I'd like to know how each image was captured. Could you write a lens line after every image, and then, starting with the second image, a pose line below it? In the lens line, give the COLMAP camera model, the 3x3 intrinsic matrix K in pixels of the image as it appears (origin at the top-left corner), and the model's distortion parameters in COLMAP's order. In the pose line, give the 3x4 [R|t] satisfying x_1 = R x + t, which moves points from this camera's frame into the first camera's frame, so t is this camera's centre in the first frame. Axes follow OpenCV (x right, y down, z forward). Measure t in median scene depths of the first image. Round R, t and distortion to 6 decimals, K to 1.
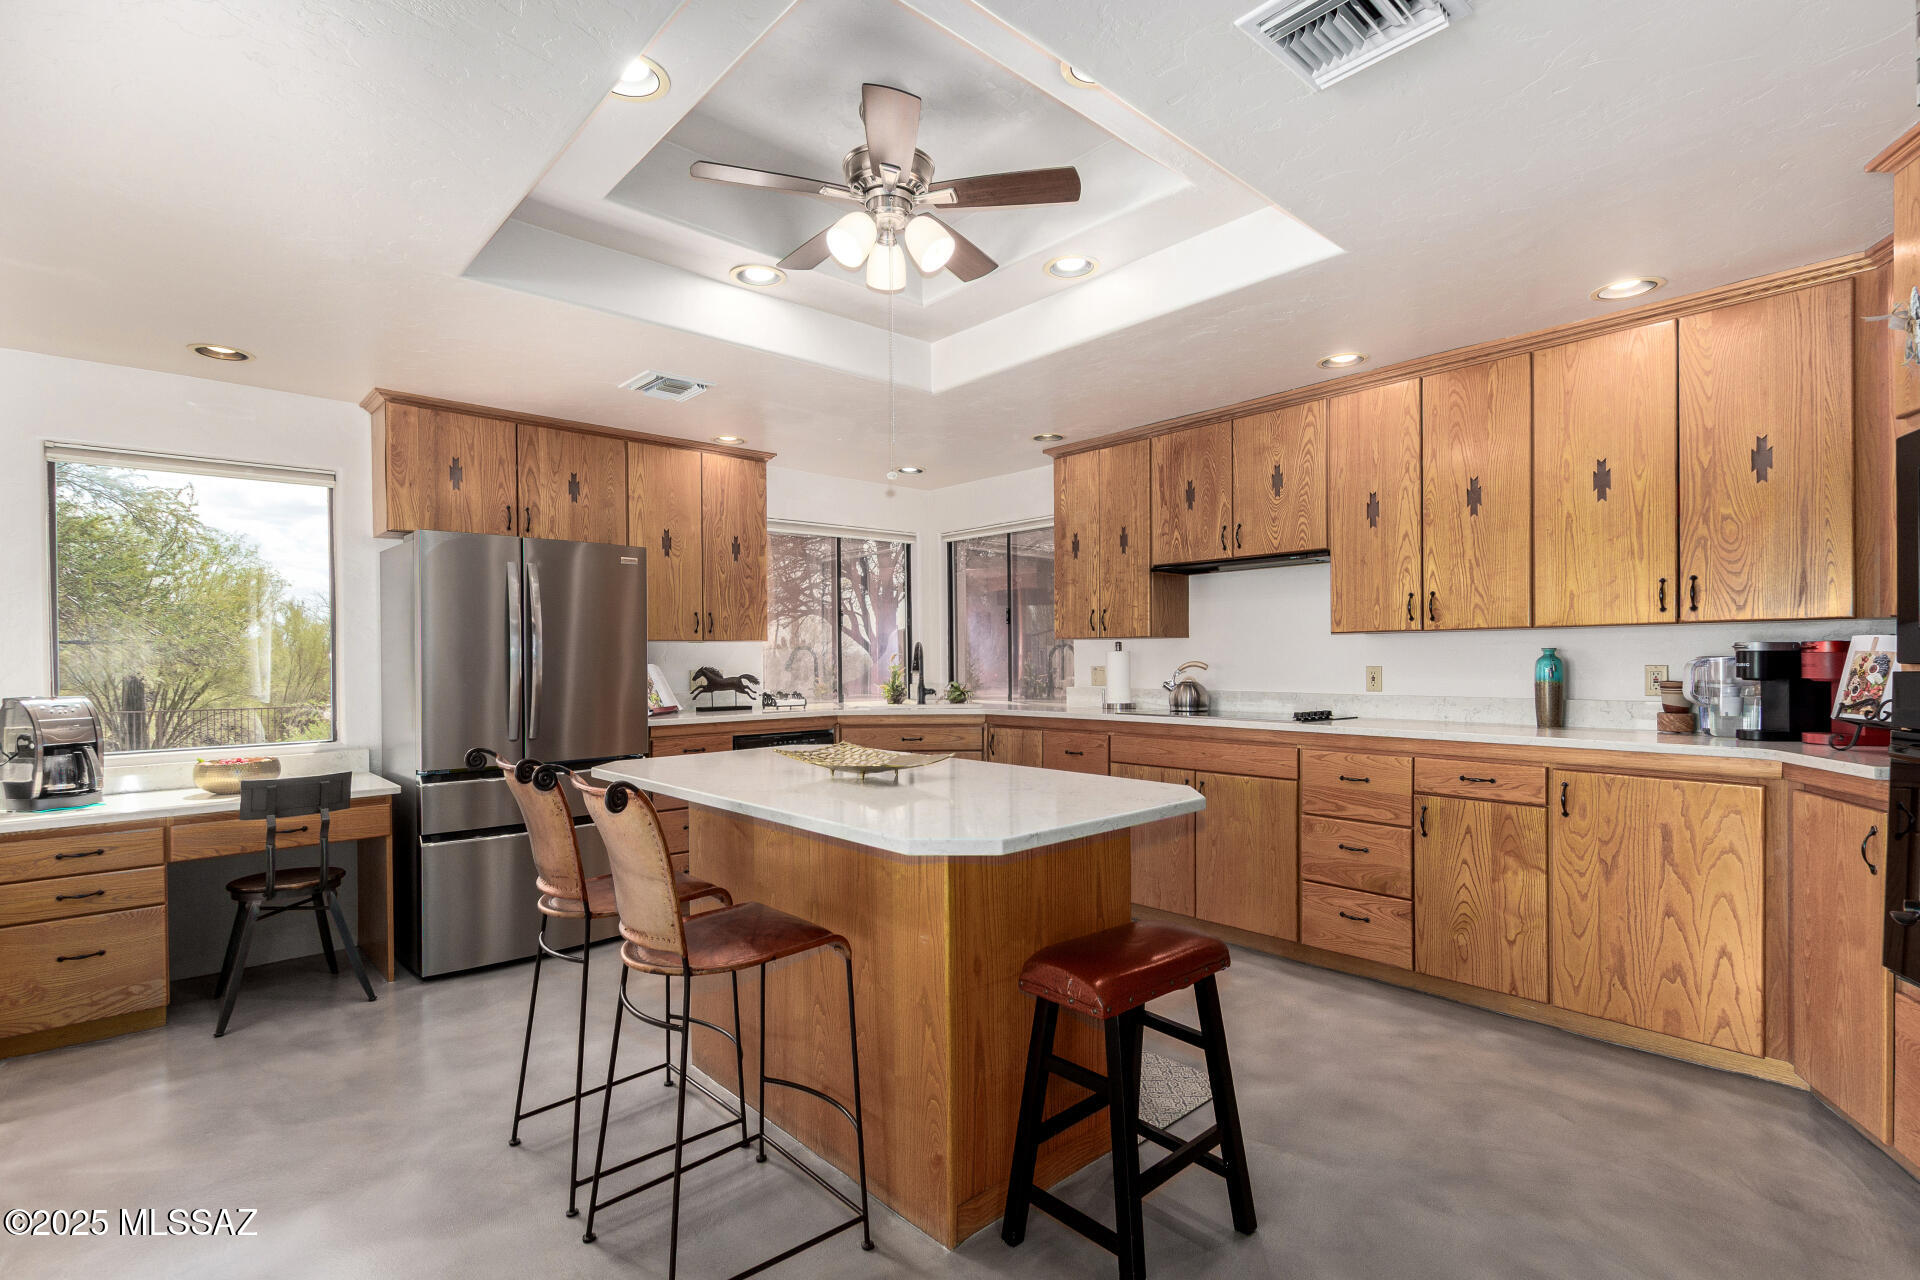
lens RADIAL K [[895.1, 0, 1026.6], [0, 895.1, 658.7], [0, 0, 1]] dist [-0.003799, -0.000595]
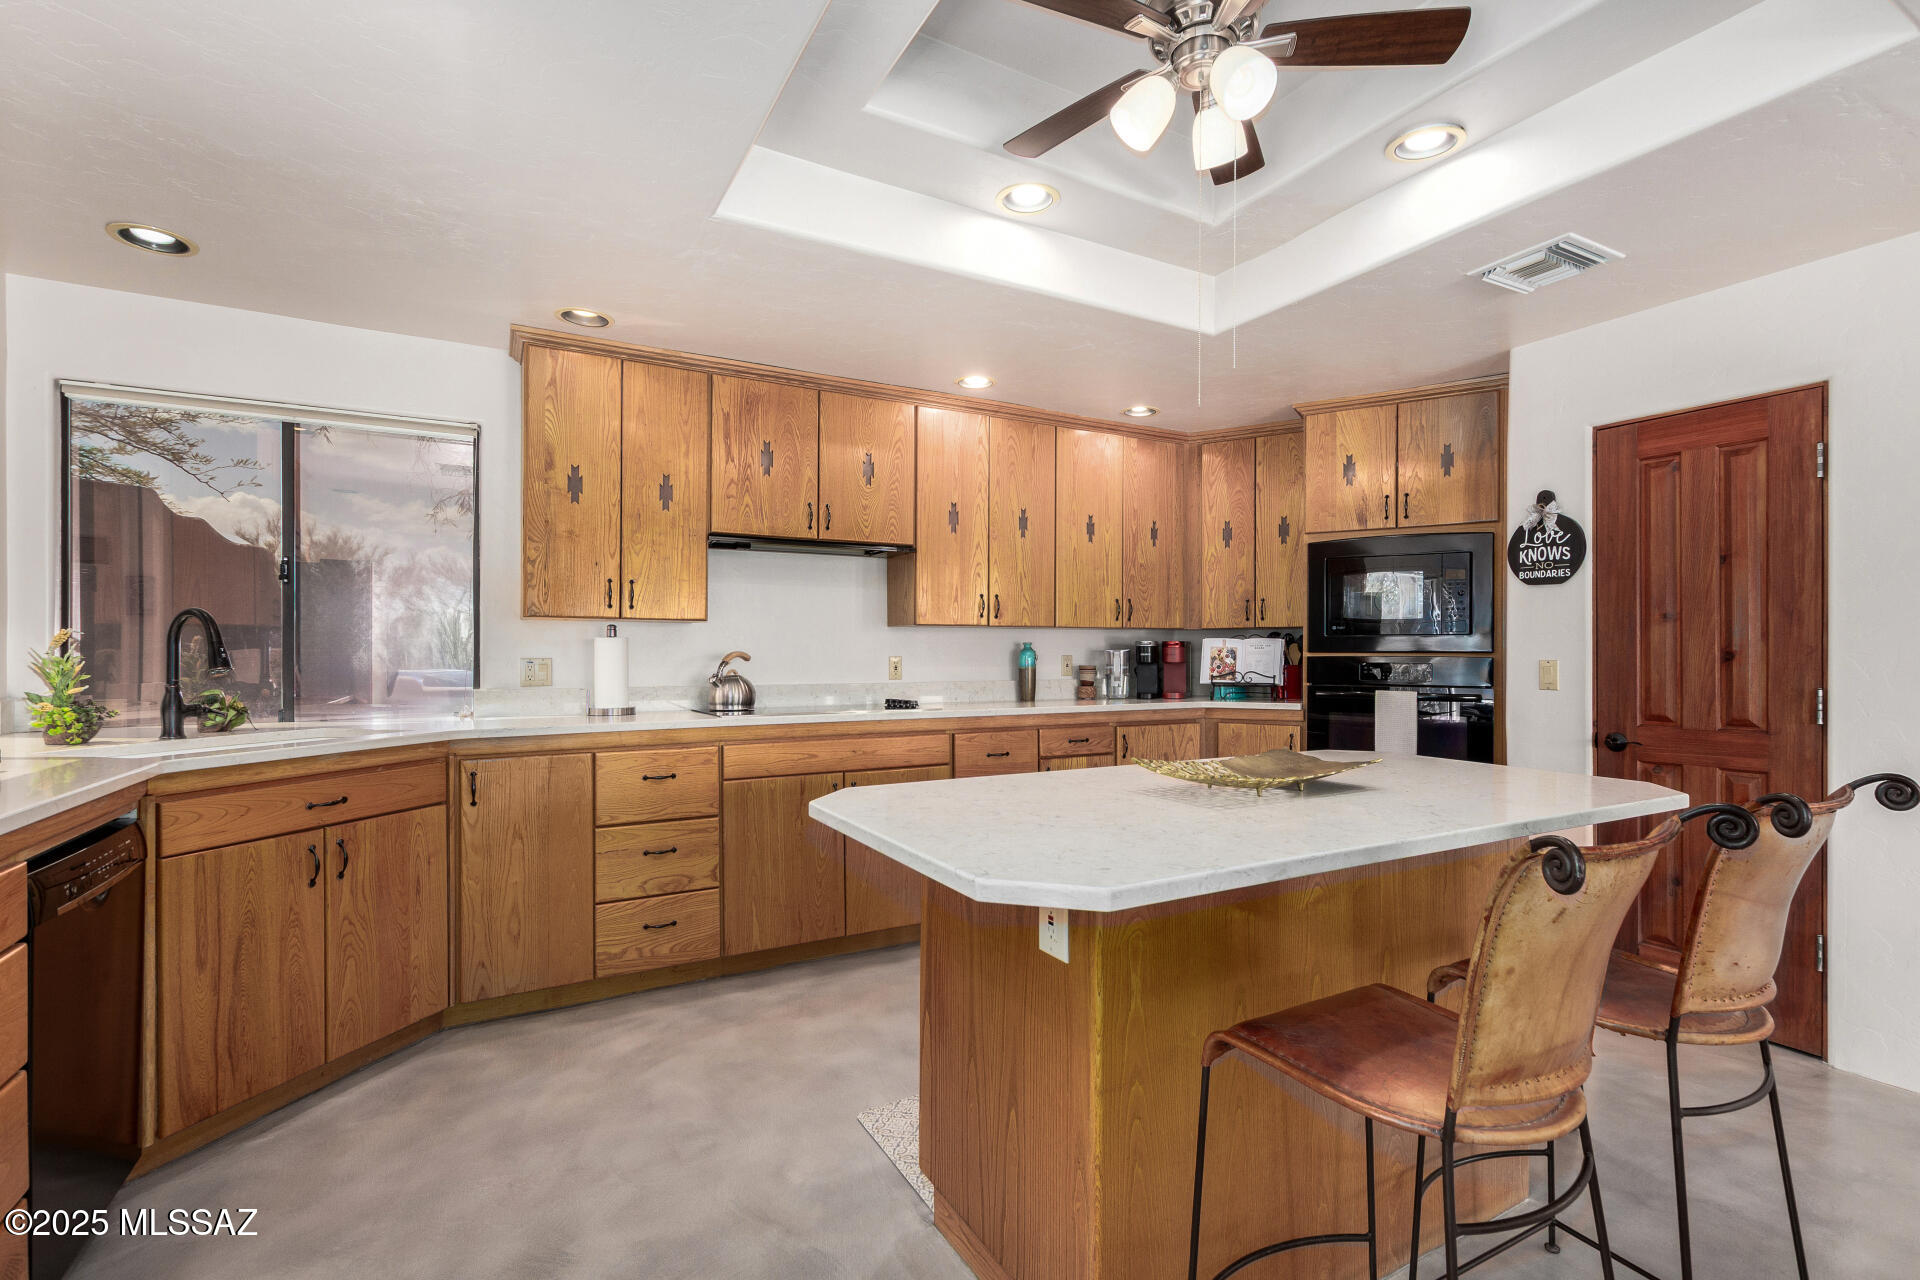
lens RADIAL K [[895.1, 0, 969.6], [0, 895.1, 649.1], [0, 0, 1]] dist [-0.003799, -0.000595]
pose [[0.260036, 0.005742, 0.965582, -0.579618], [-0.004626, 0.999978, -0.004700, 0.003911], [-0.965588, -0.003244, 0.260056, 0.567161]]
